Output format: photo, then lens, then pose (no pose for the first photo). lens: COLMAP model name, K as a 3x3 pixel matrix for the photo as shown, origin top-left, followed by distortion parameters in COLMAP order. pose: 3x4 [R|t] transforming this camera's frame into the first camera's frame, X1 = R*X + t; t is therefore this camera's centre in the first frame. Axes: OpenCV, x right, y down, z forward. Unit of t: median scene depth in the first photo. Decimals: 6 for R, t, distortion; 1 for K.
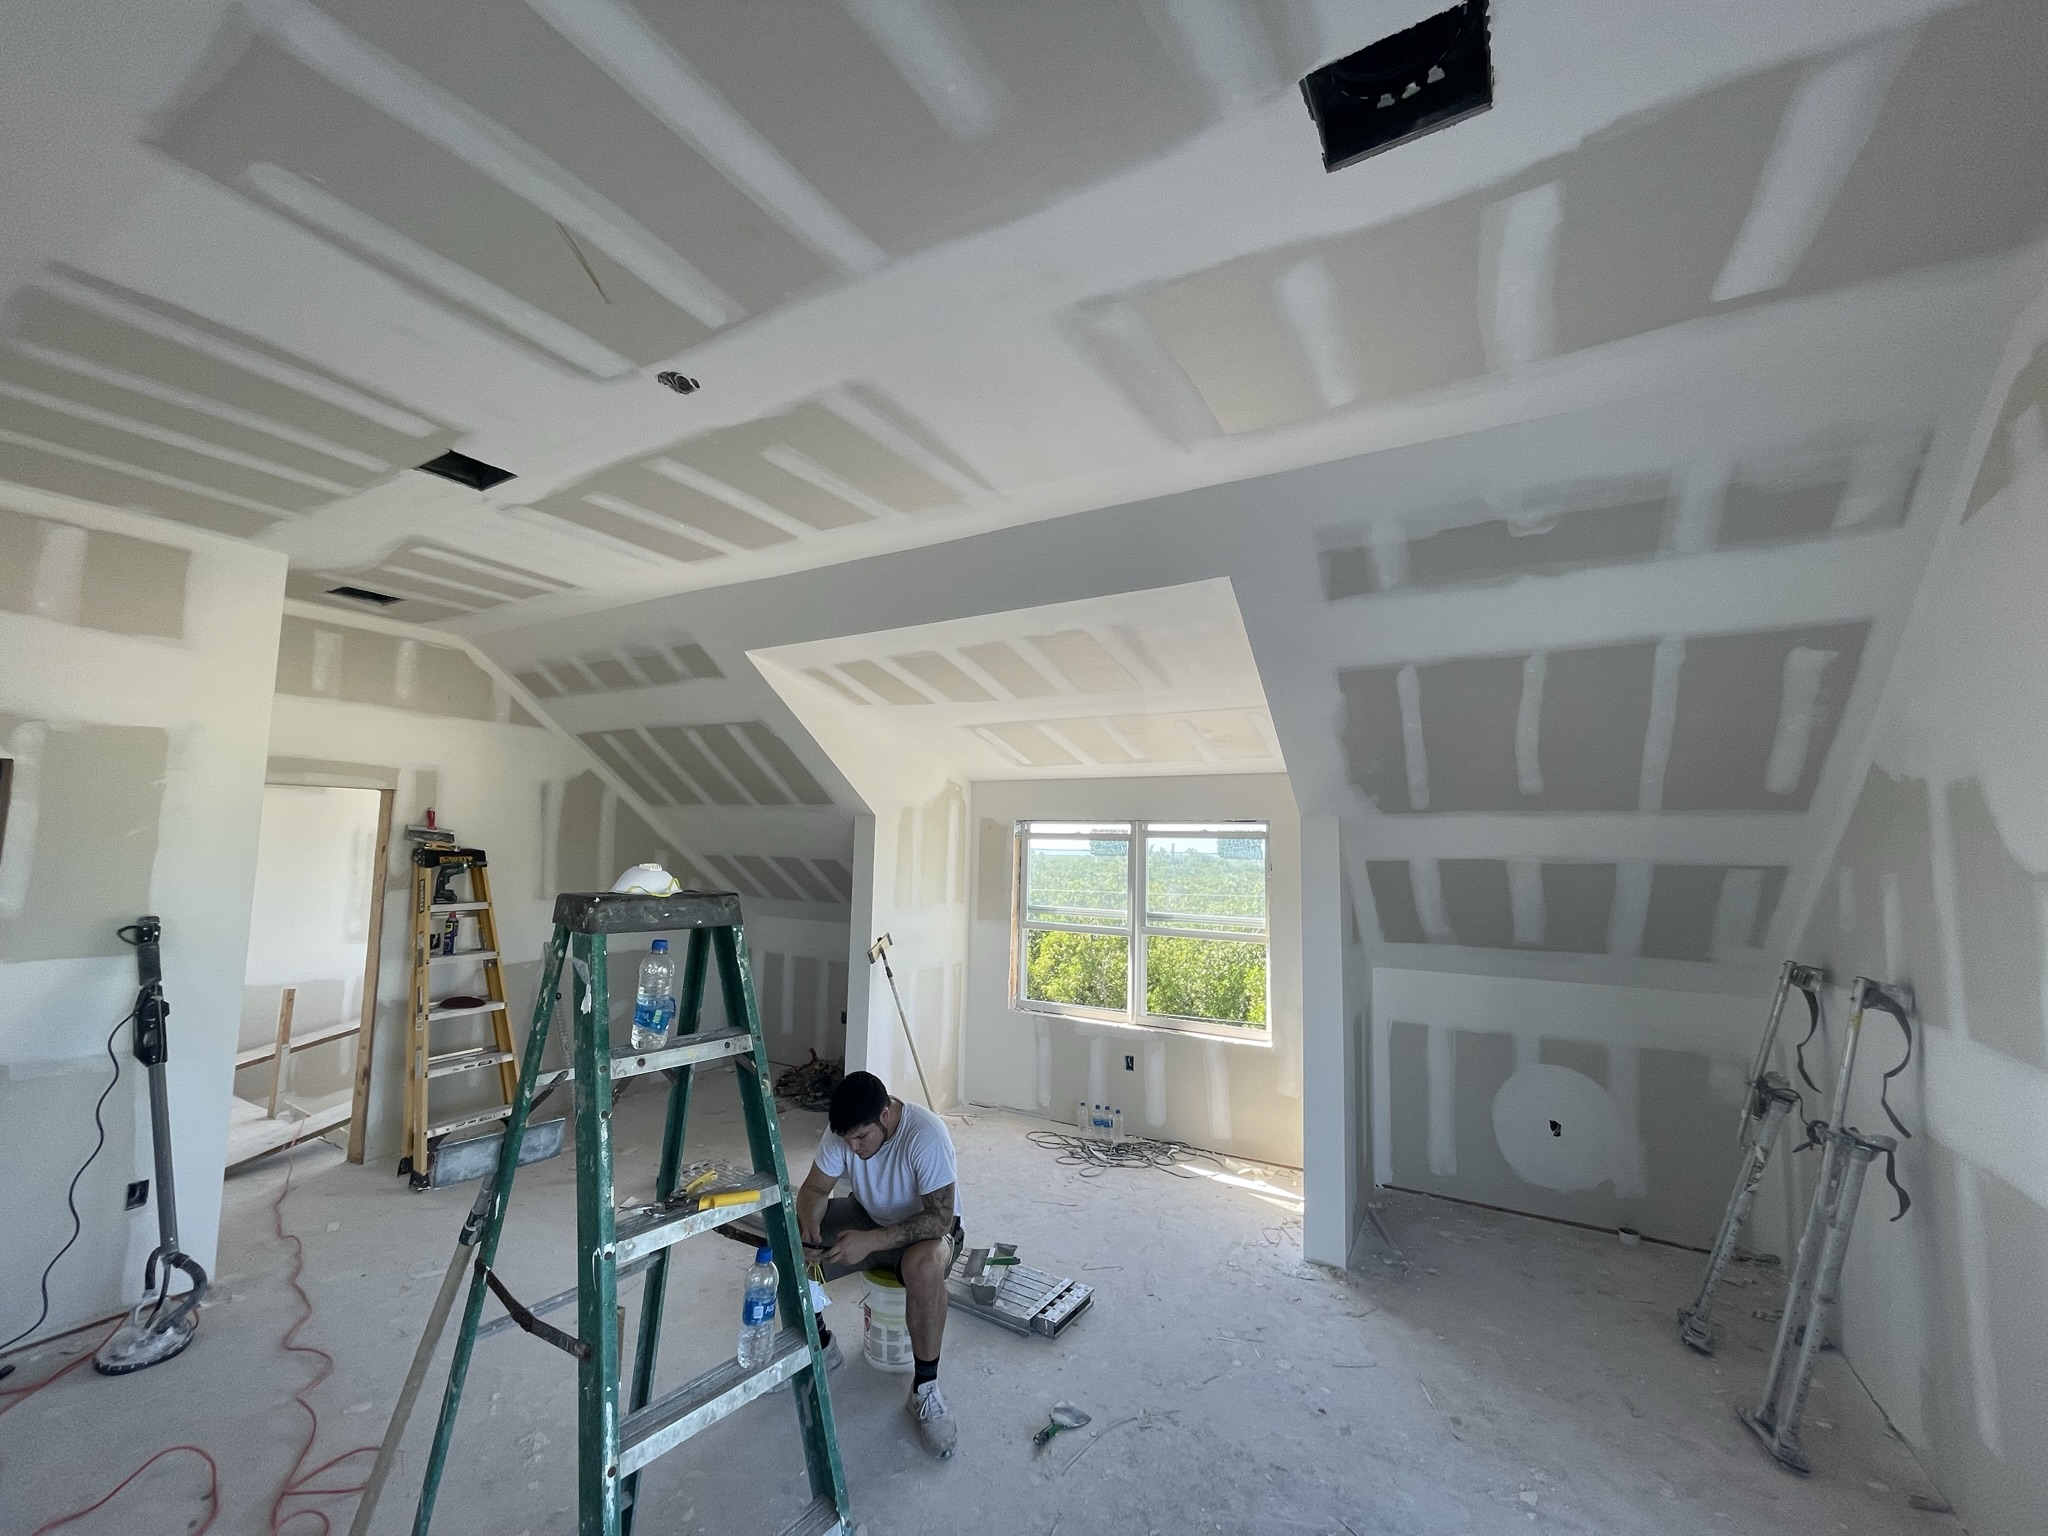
lens RADIAL K [[825.4, 0, 1019.7], [0, 825.4, 791.2], [0, 0, 1]] dist [-0.000055, -0.000015]
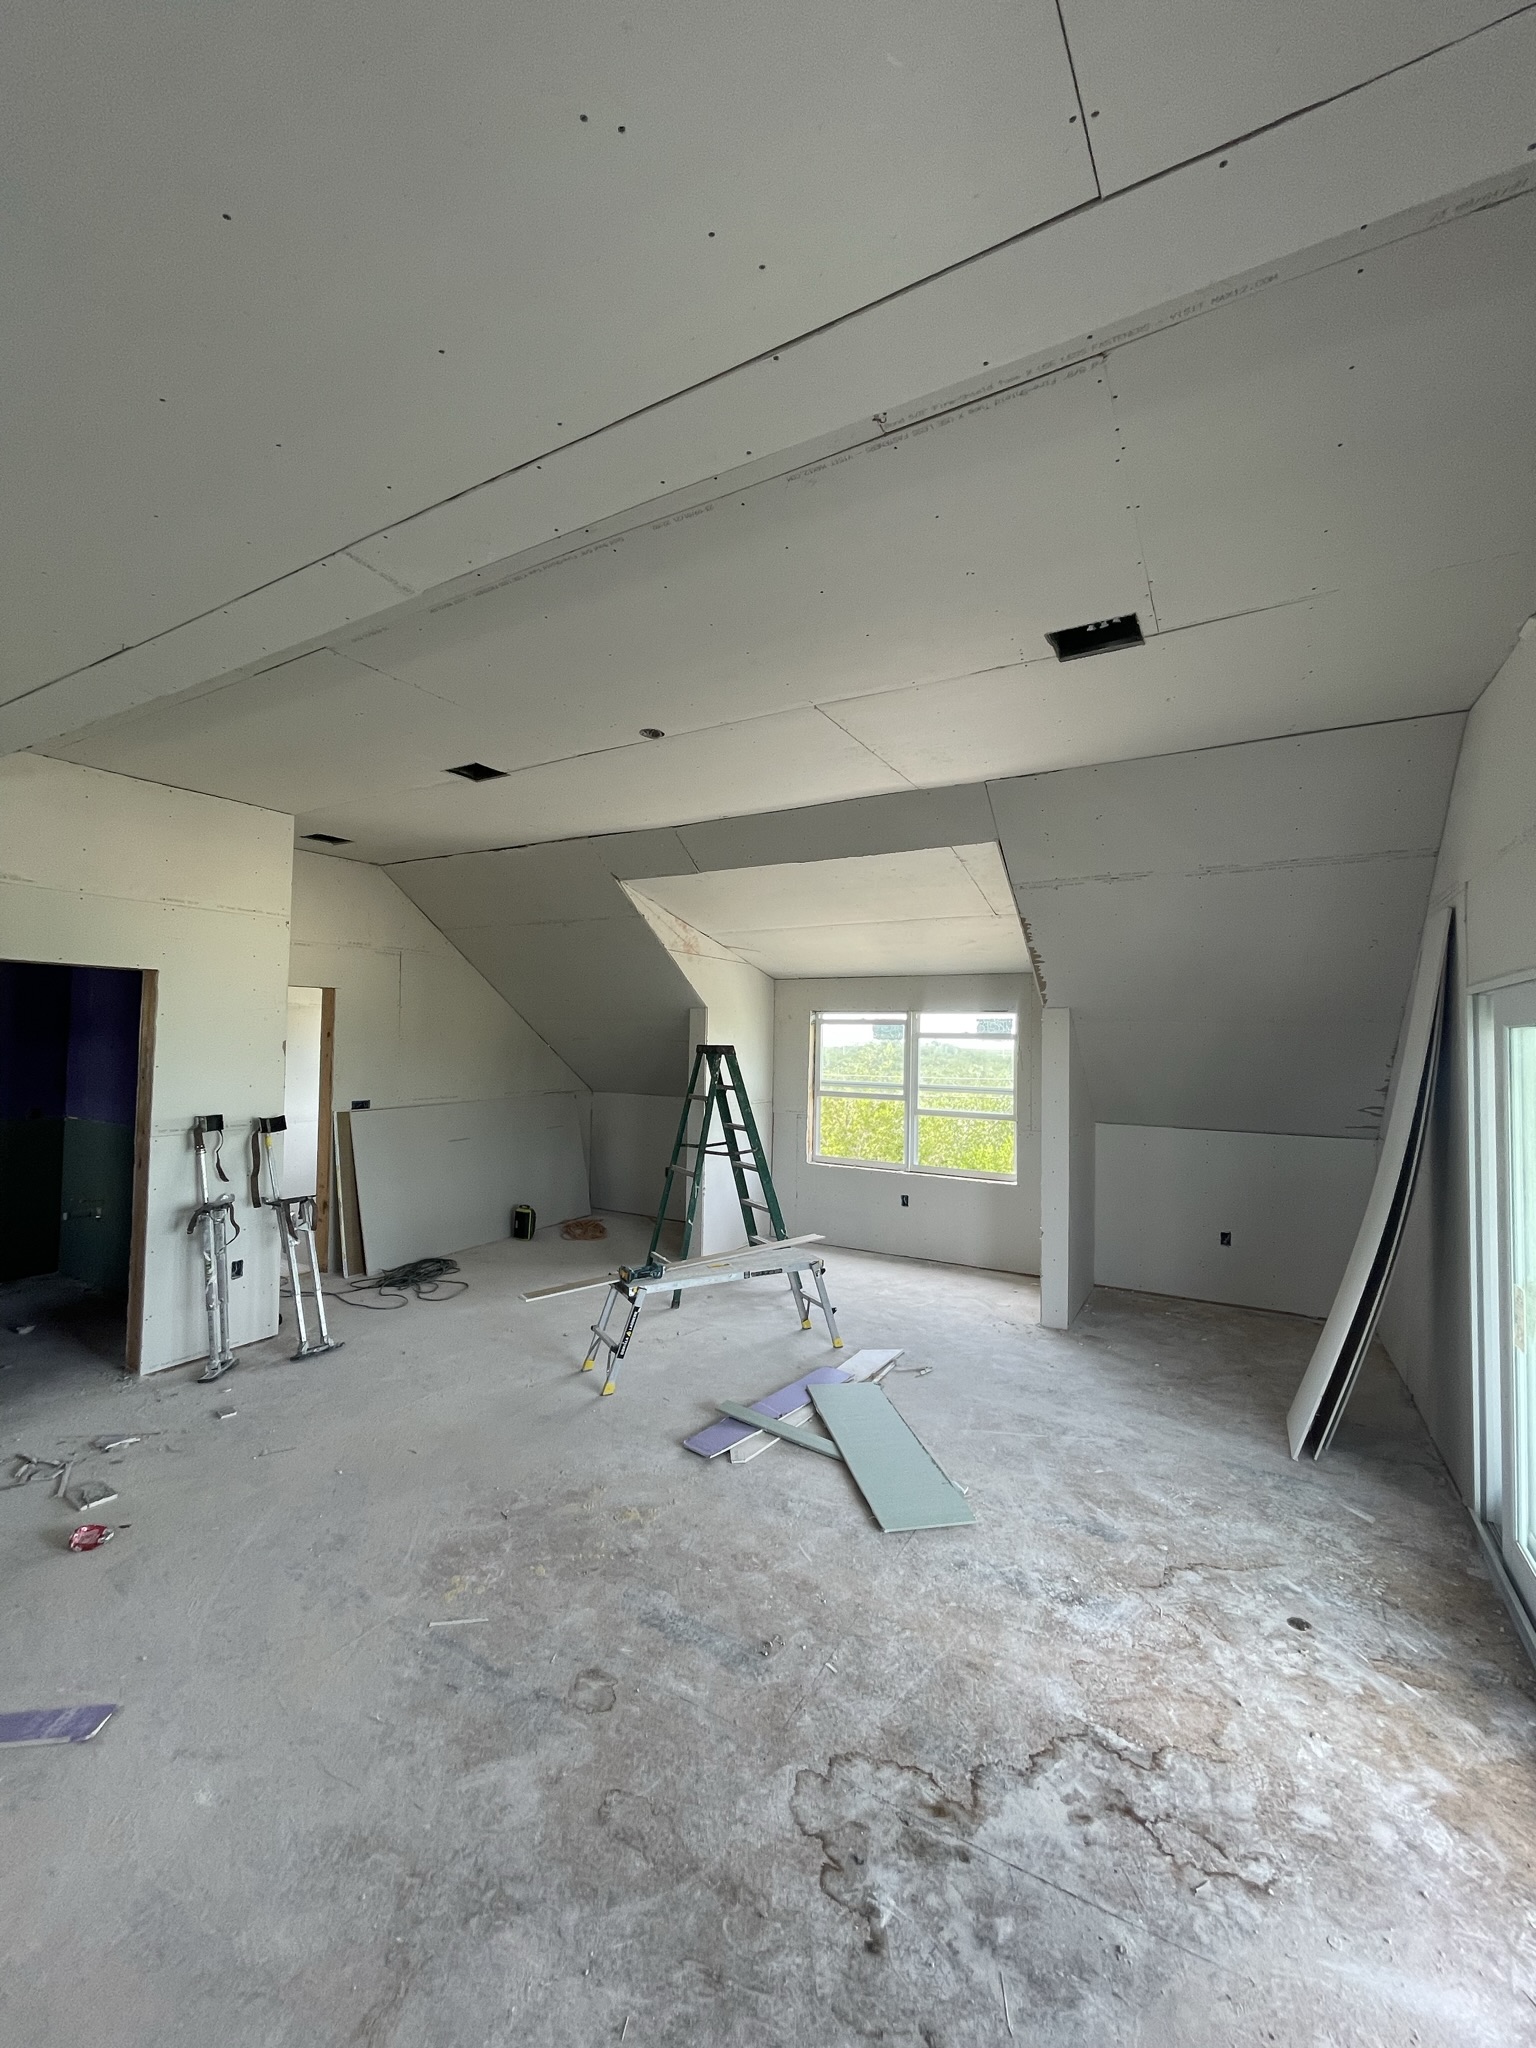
lens RADIAL K [[825.4, 0, 768.0], [0, 825.4, 1024.0], [0, 0, 1]] dist [-0.000055, -0.000015]
pose [[0.999993, -0.001171, 0.003632, -0.079797], [0.000939, 0.998003, 0.063153, -0.022942], [-0.003698, -0.063149, 0.997997, -0.245468]]
